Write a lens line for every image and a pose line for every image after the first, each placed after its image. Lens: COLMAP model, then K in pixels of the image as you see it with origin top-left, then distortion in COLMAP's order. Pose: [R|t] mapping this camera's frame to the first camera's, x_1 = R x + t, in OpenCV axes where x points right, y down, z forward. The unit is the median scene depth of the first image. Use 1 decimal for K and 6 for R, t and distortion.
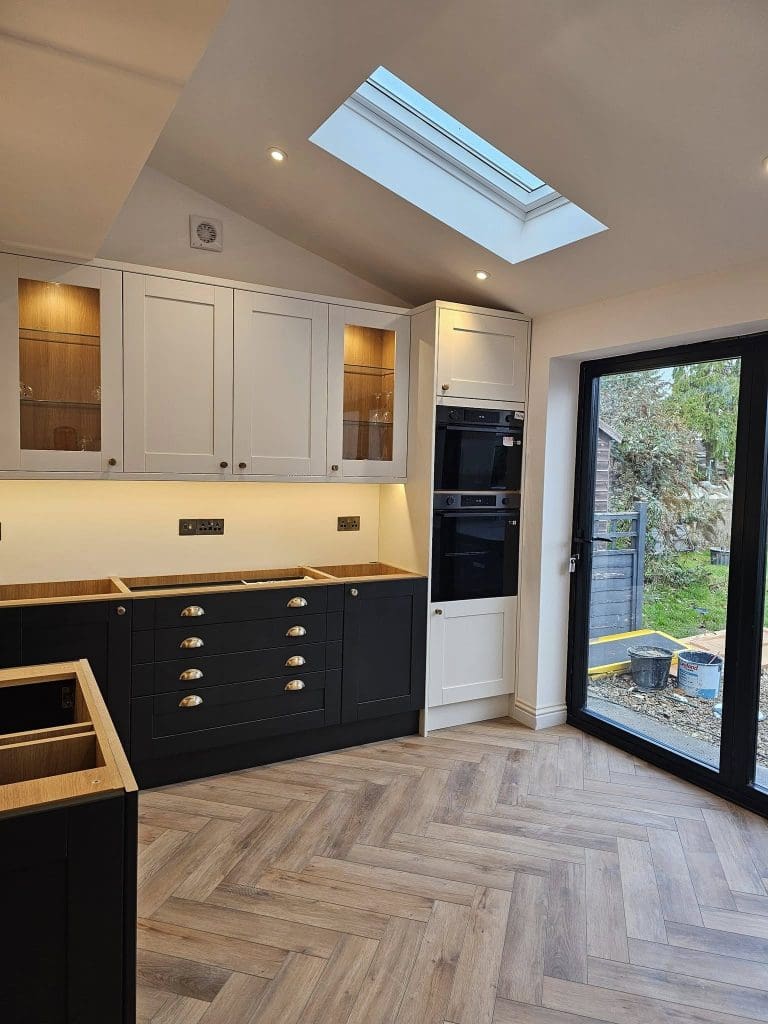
lens RADIAL K [[689.2, 0, 406.3], [0, 689.2, 510.7], [0, 0, 1]] dist [0.008965, 0.000153]
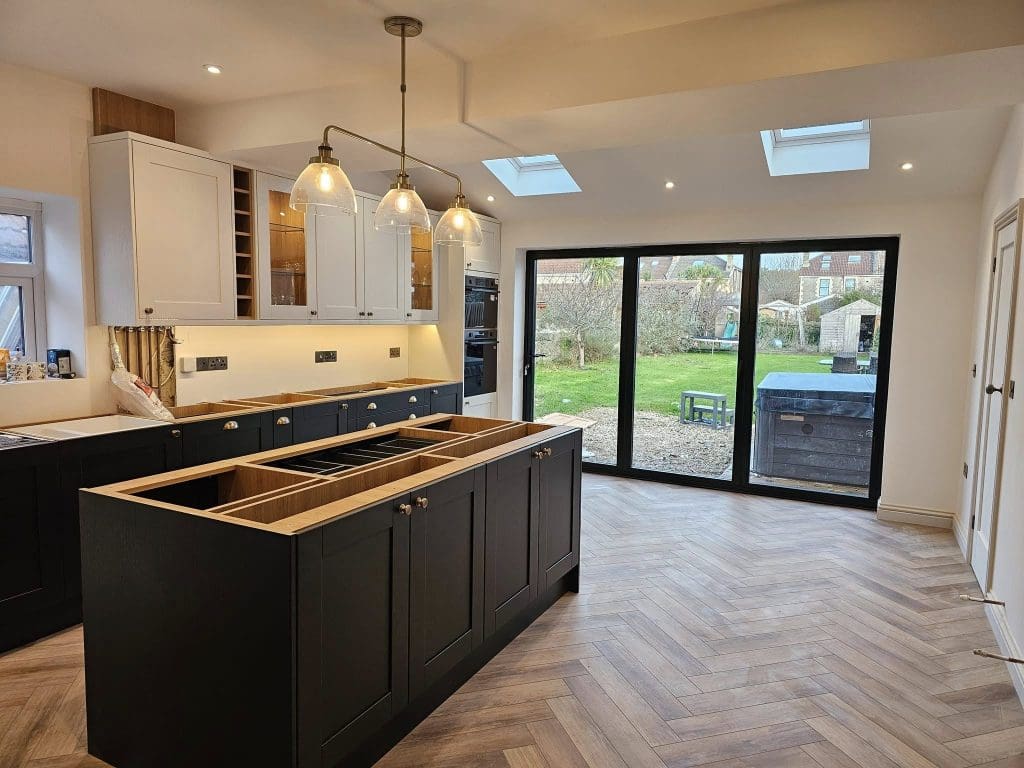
lens RADIAL K [[689.2, 0, 512.0], [0, 689.2, 384.0], [0, 0, 1]] dist [0.008965, 0.000153]
pose [[0.841867, -0.062242, 0.536084, -0.735106], [0.035962, 0.997589, 0.059350, 0.009037], [-0.538486, -0.030687, 0.842076, -0.425686]]
